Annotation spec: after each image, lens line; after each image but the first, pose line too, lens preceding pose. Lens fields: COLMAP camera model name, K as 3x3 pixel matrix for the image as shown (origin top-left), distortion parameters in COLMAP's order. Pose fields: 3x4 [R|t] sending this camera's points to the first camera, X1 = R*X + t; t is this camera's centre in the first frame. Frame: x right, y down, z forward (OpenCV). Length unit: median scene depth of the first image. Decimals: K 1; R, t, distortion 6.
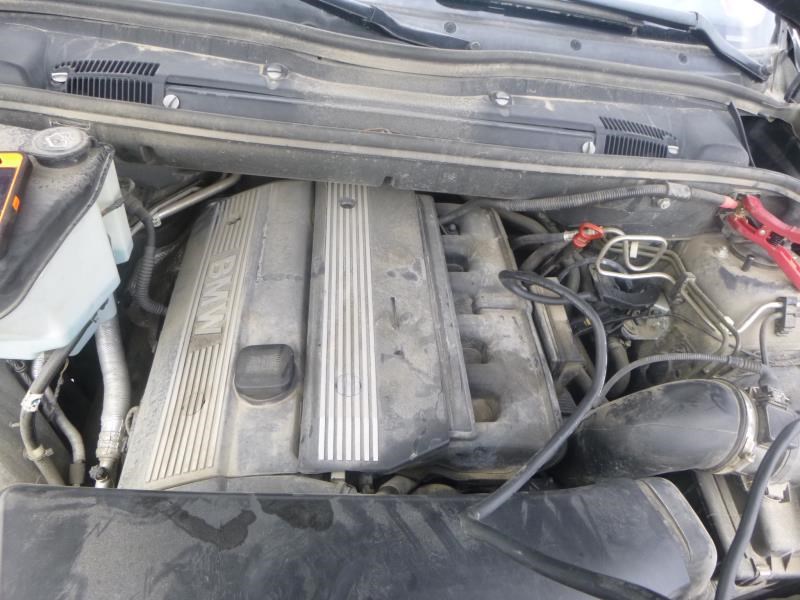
lens RADIAL K [[596.0, 0, 400.0], [0, 596.0, 300.0], [0, 0, 1]] dist [-0.004164, -0.003446]
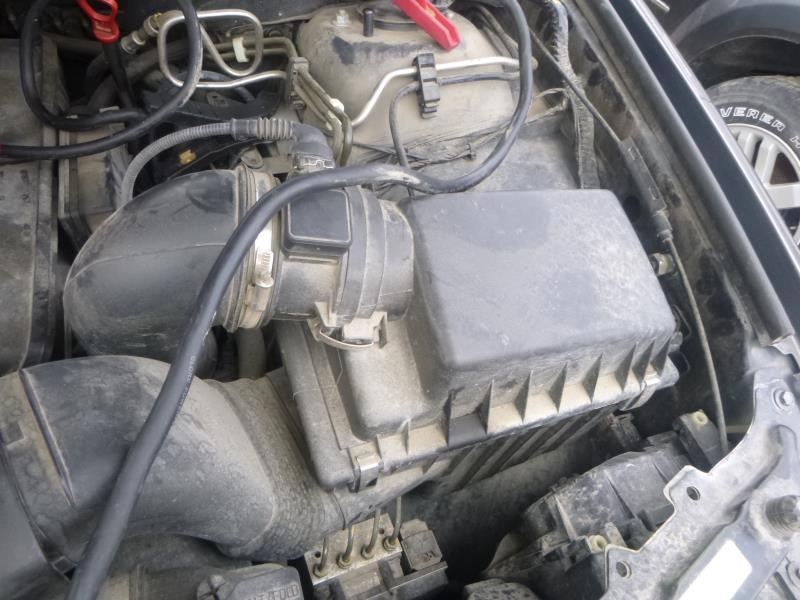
lens RADIAL K [[576.5, 0, 400.0], [0, 576.5, 300.0], [0, 0, 1]] dist [-0.000684, 0.000020]
pose [[0.961273, -0.232922, 0.147312, 0.455447], [0.217443, 0.969408, 0.113871, 0.180096], [-0.169328, -0.077429, 0.982513, 0.327597]]
